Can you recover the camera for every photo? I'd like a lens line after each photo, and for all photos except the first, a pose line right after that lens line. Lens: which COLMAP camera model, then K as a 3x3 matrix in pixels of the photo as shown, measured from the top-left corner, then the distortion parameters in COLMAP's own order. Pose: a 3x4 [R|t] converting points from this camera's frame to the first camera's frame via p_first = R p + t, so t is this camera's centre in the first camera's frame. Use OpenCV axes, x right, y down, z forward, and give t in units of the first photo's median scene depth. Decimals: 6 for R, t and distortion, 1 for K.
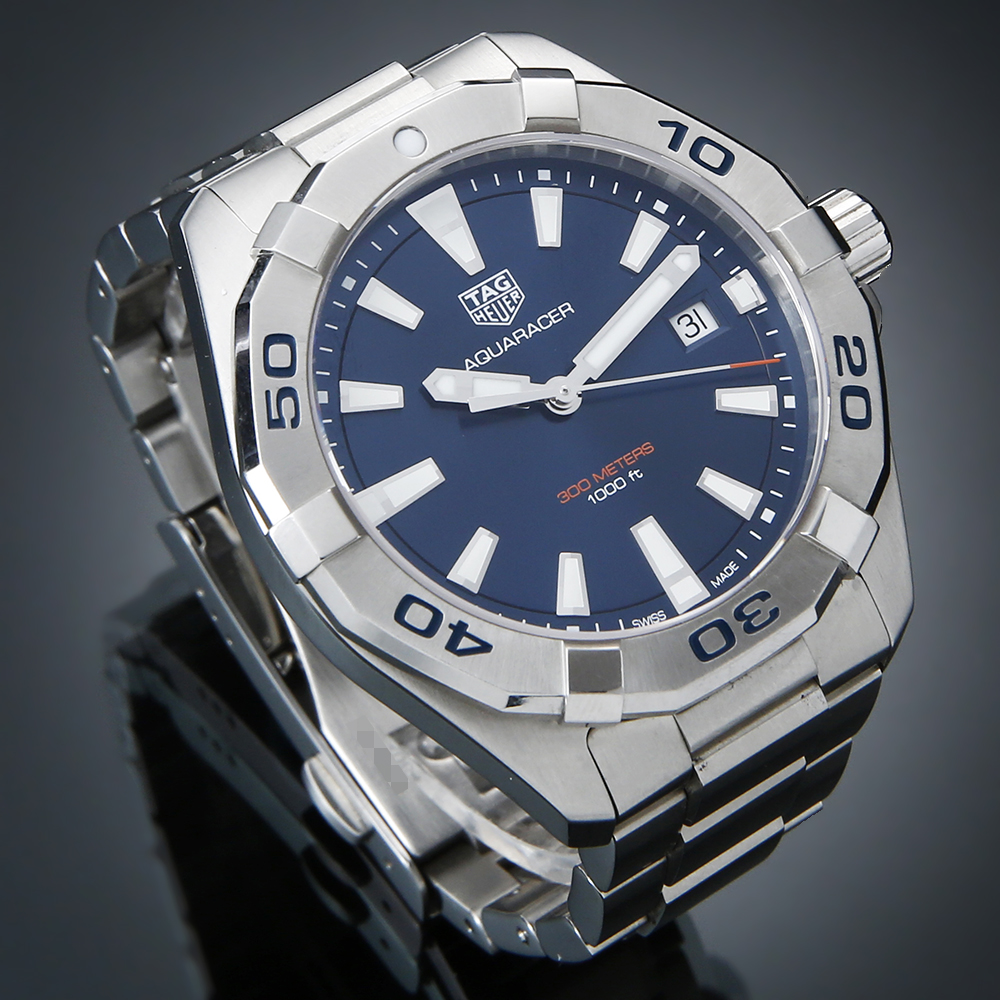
lens RADIAL K [[5056.8, 0, 500.0], [0, 5056.8, 500.0], [0, 0, 1]] dist [-0.310607, 0.658993]
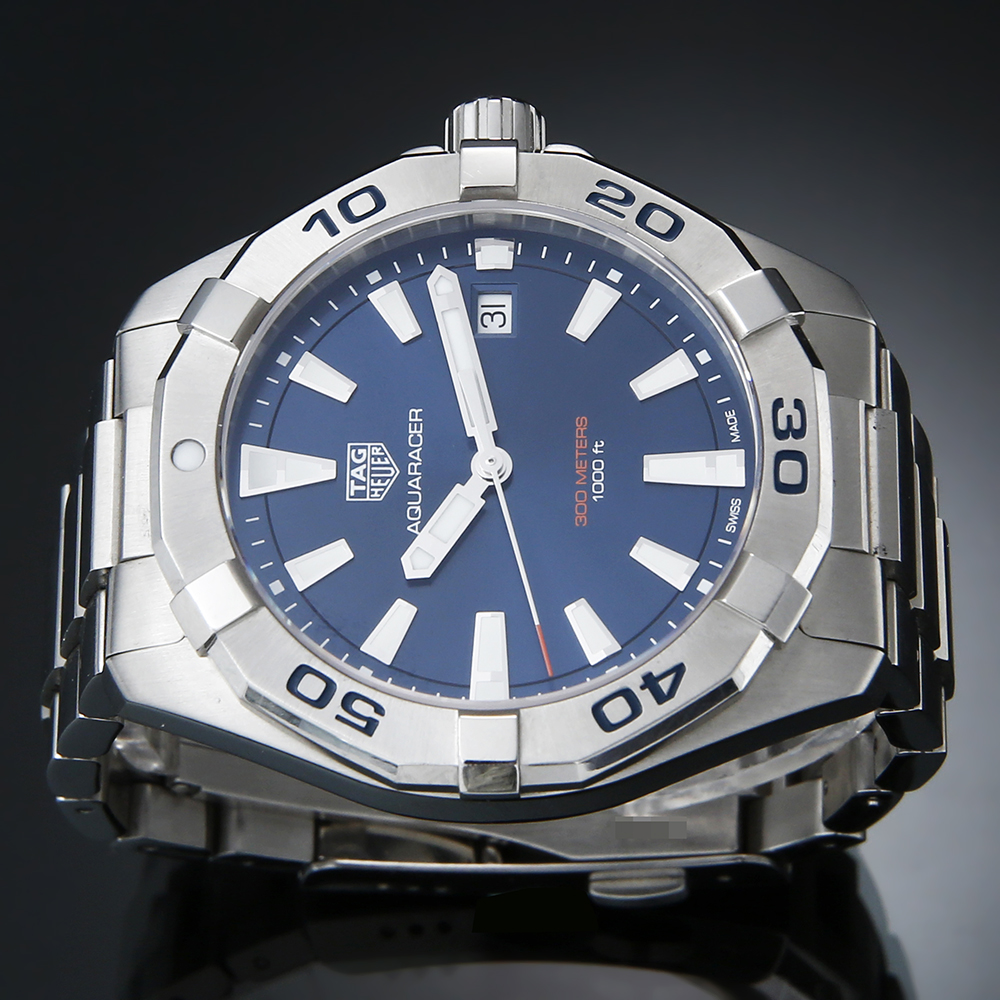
lens RADIAL K [[5056.8, 0, 500.0], [0, 5056.8, 500.0], [0, 0, 1]] dist [-0.310607, 0.658993]
pose [[0.538360, -0.839638, 0.071948, -0.062492], [0.837424, 0.542579, 0.065800, -0.079715], [-0.094285, 0.024827, 0.995236, 0.025610]]
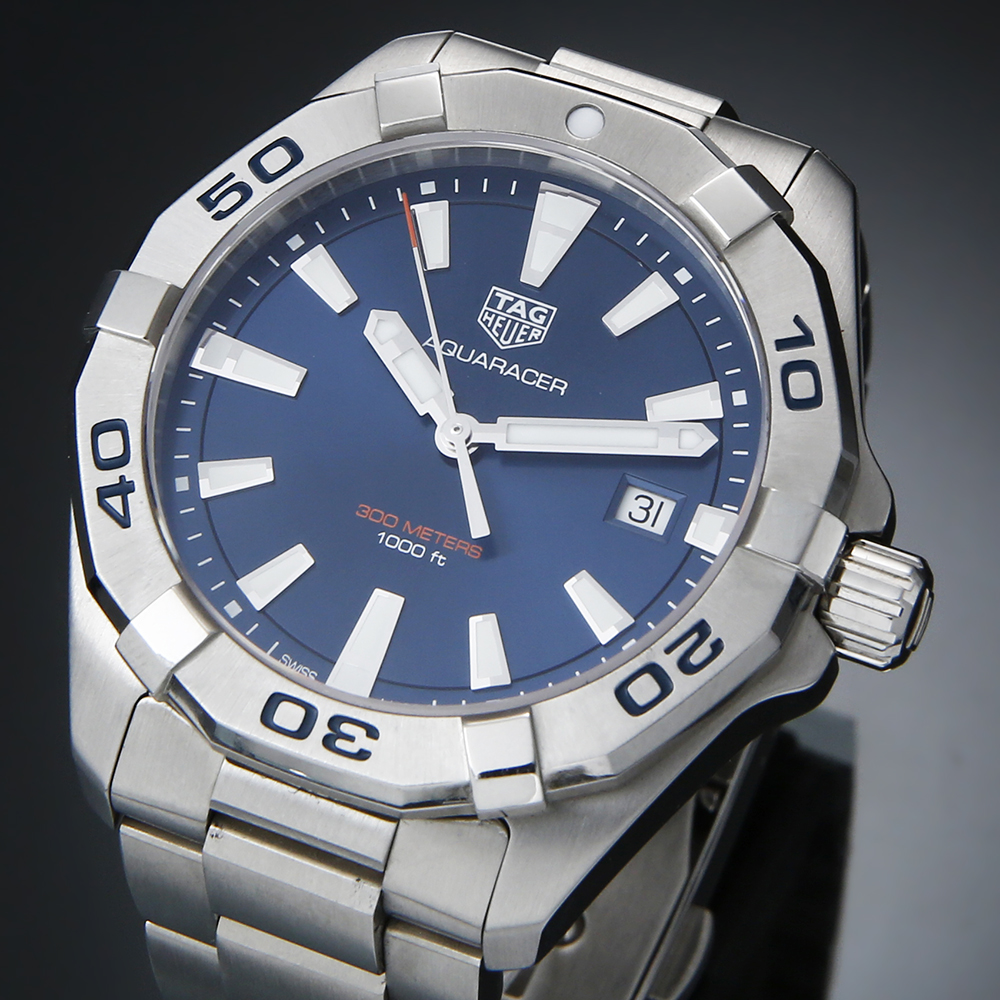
lens RADIAL K [[5056.8, 0, 500.0], [0, 5056.8, 500.0], [0, 0, 1]] dist [-0.310607, 0.658993]
pose [[0.510965, 0.661622, -0.548791, 0.486877], [-0.722491, 0.676462, 0.142850, -0.139100], [0.465749, 0.323505, 0.823664, 0.305176]]
